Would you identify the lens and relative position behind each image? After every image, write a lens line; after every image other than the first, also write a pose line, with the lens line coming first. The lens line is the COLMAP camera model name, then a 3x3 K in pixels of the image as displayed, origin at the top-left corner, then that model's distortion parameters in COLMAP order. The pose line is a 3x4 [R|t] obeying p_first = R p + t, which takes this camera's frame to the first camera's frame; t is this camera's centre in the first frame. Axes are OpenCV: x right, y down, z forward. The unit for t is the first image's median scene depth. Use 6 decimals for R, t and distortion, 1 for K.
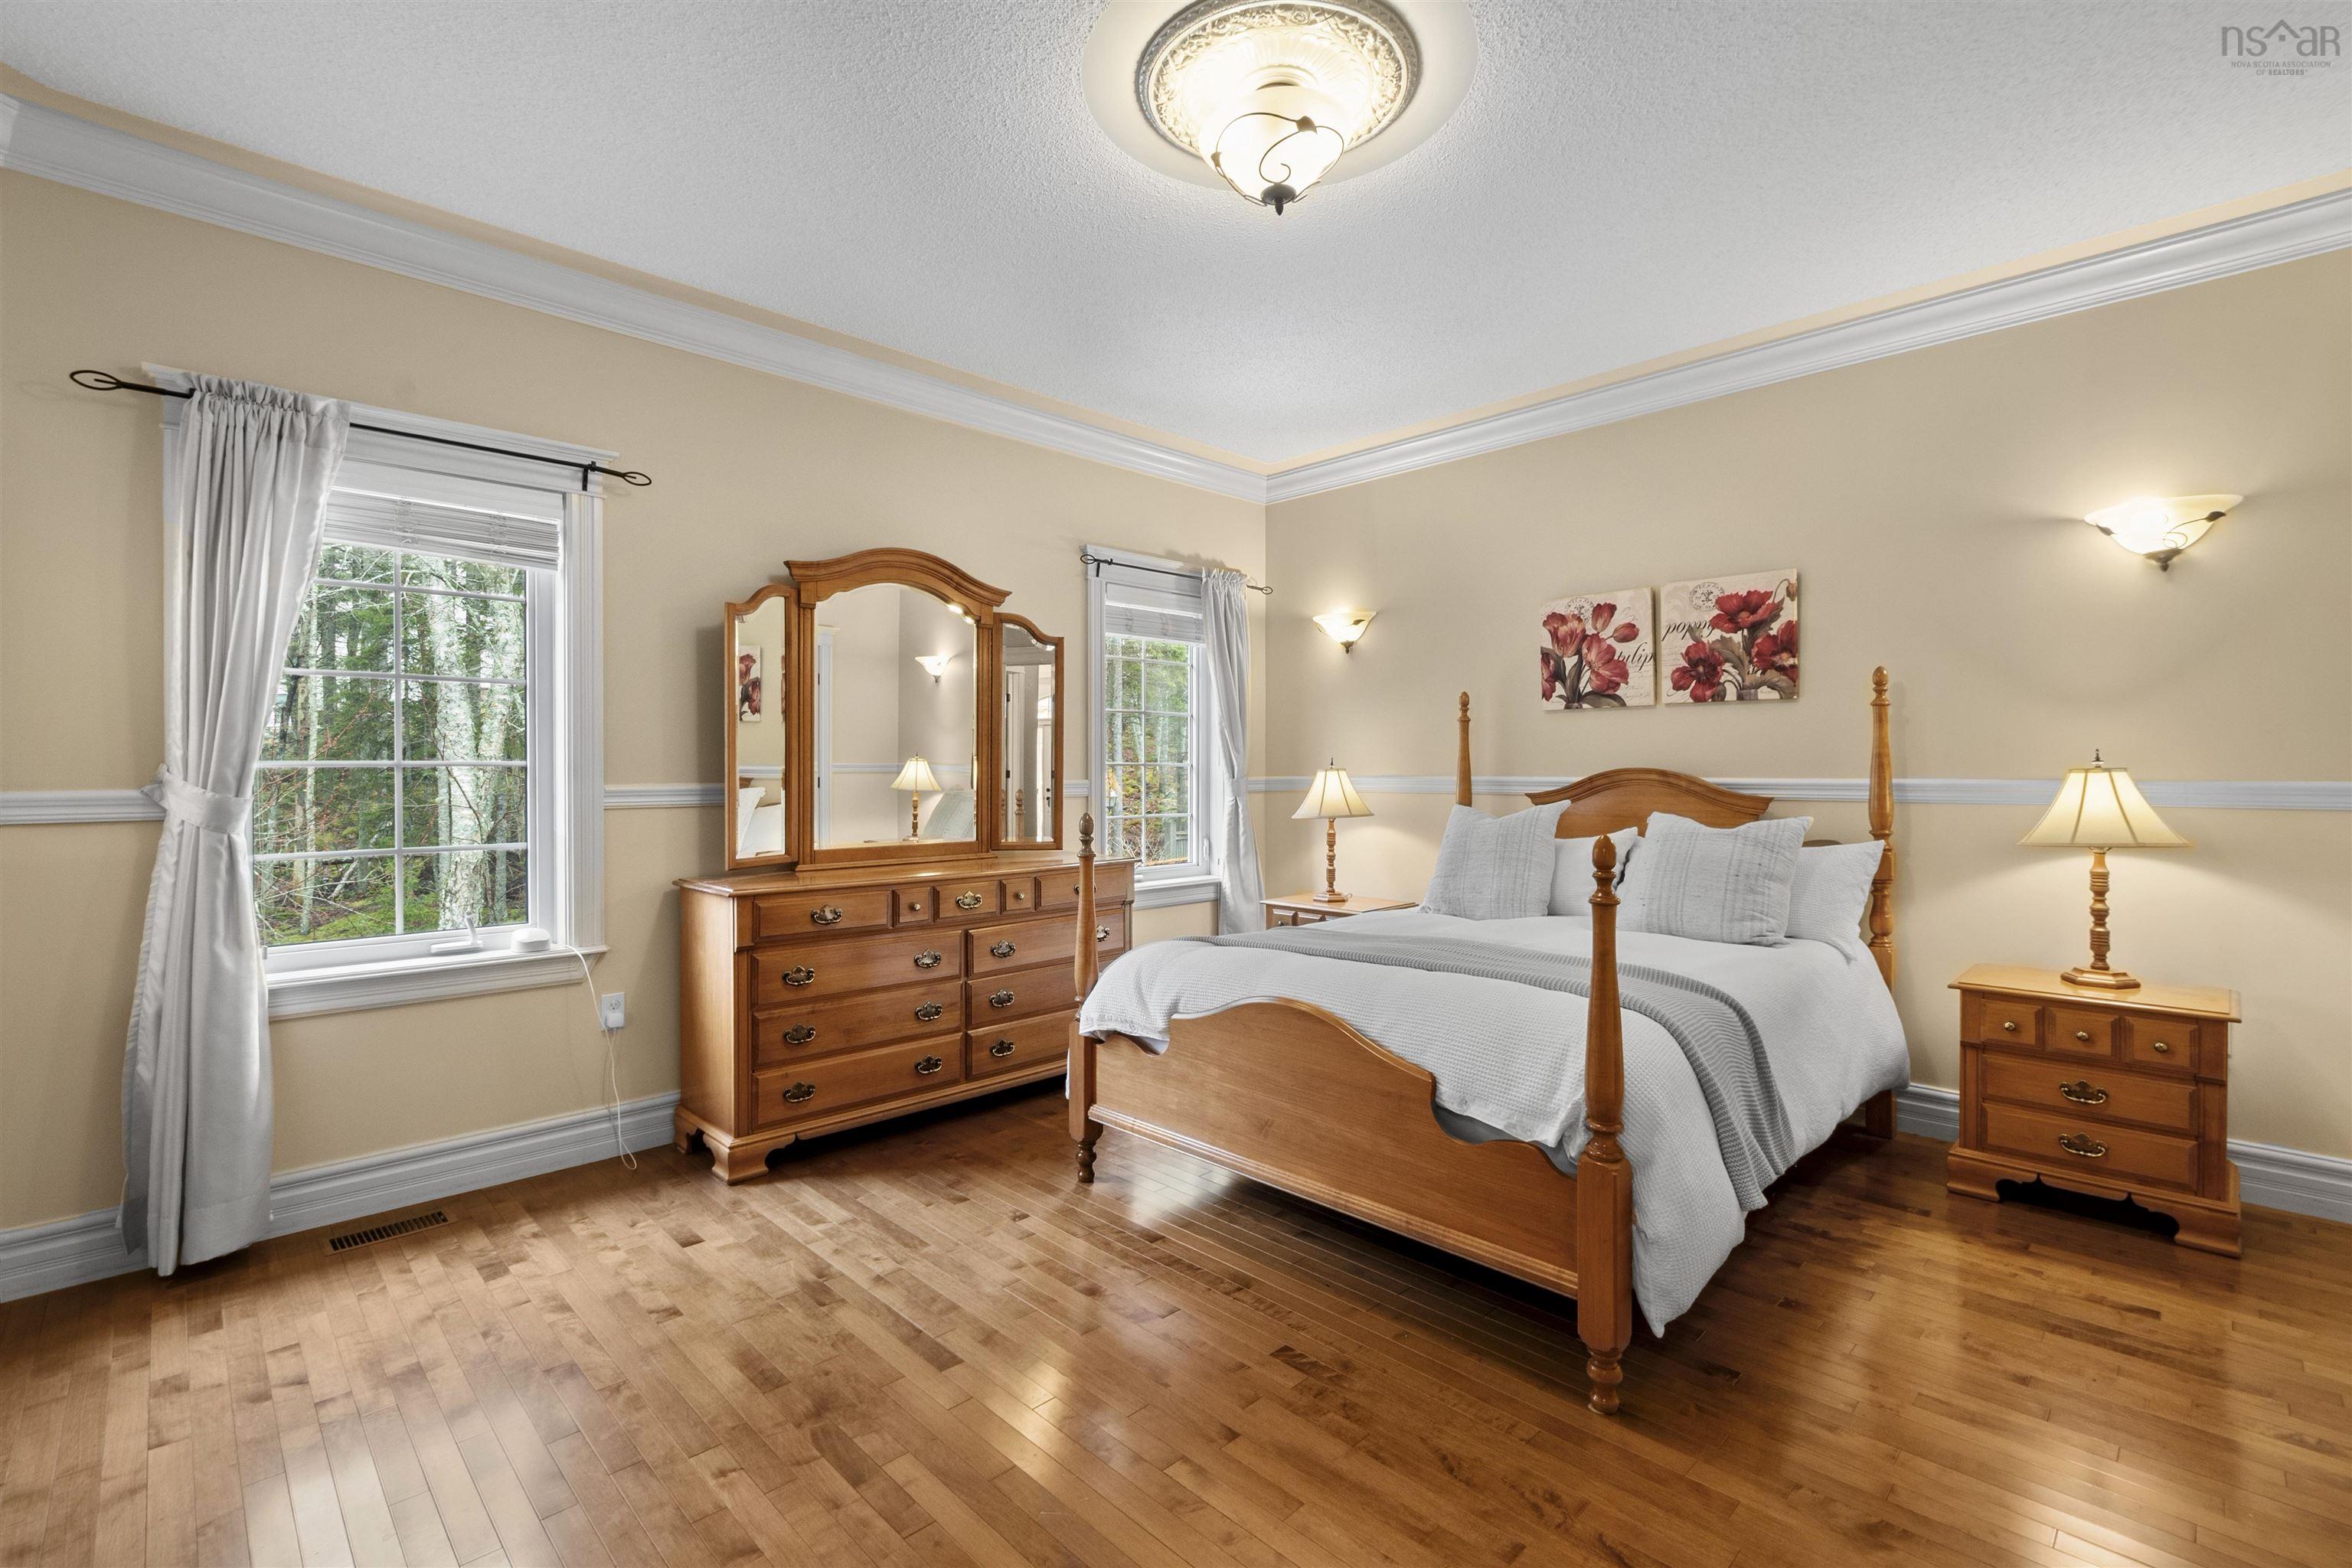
lens RADIAL K [[1049.9, 0, 1187.2], [0, 1049.9, 775.3], [0, 0, 1]] dist [0.006724, -0.005647]
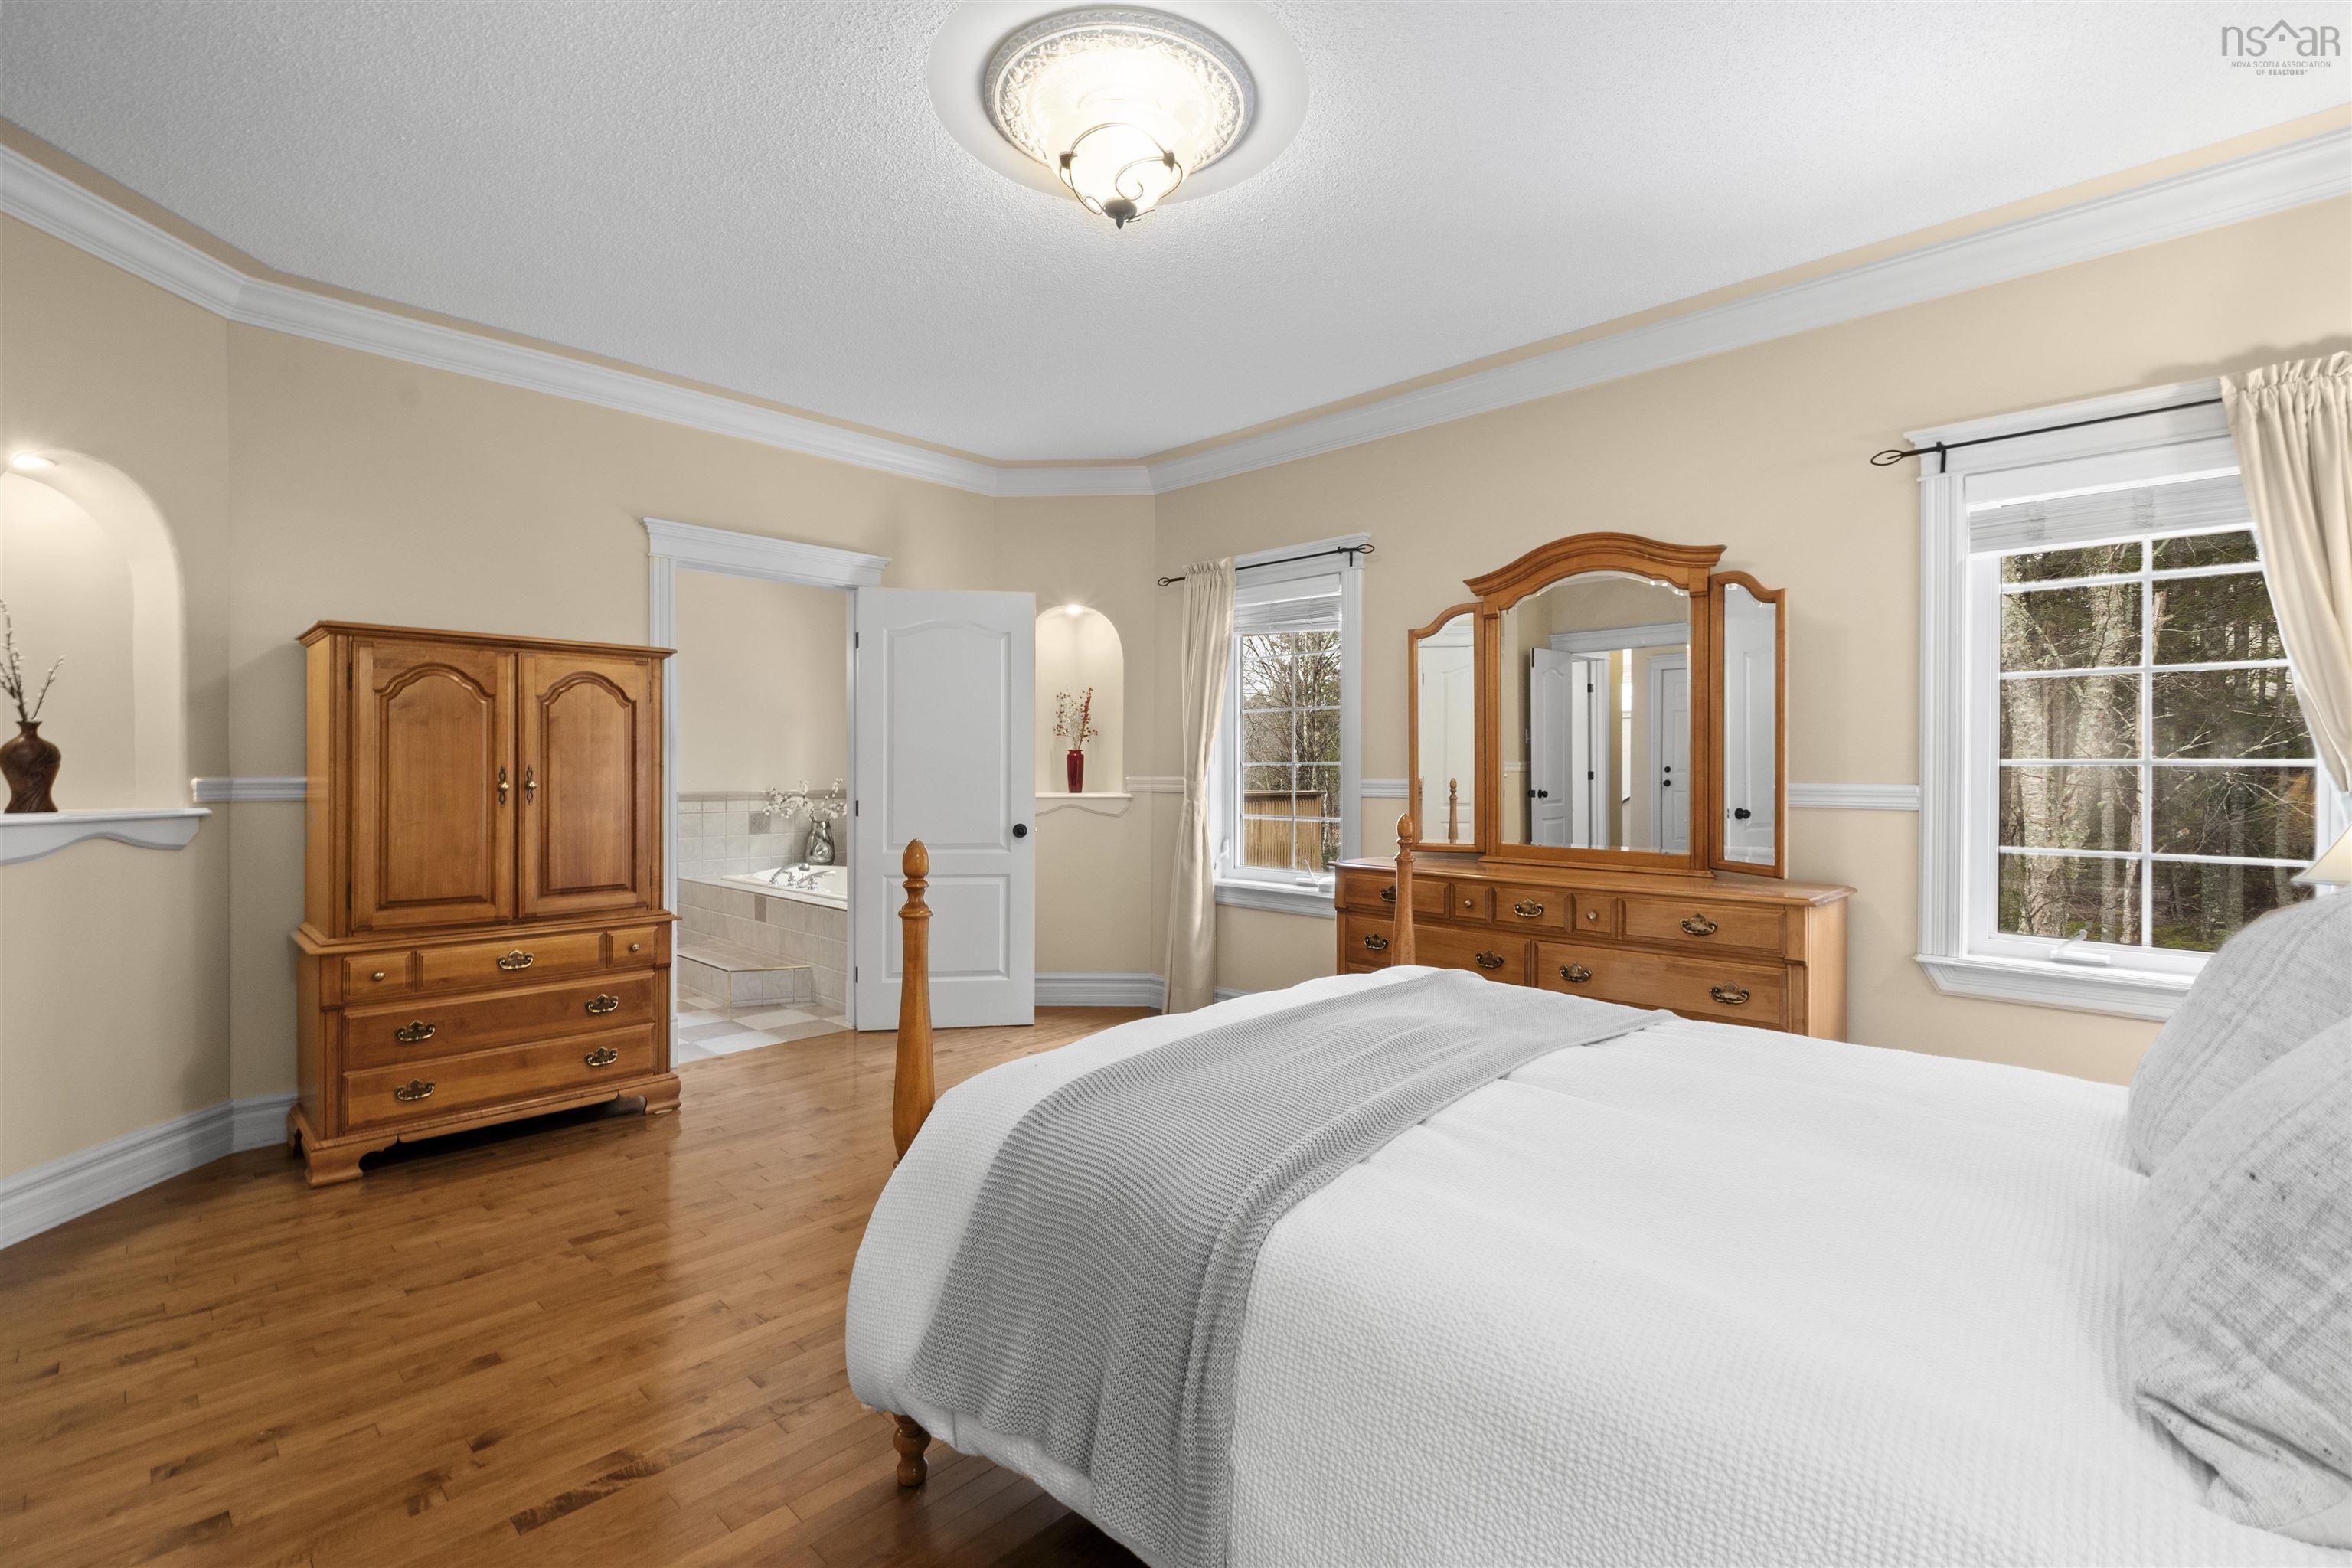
lens RADIAL K [[1049.9, 0, 1182.9], [0, 1049.9, 776.4], [0, 0, 1]] dist [0.006724, -0.005647]
pose [[0.024238, 0.007466, -0.999678, 0.712147], [-0.009040, 0.999933, 0.007249, -0.001826], [0.999665, 0.008861, 0.024304, 0.659664]]
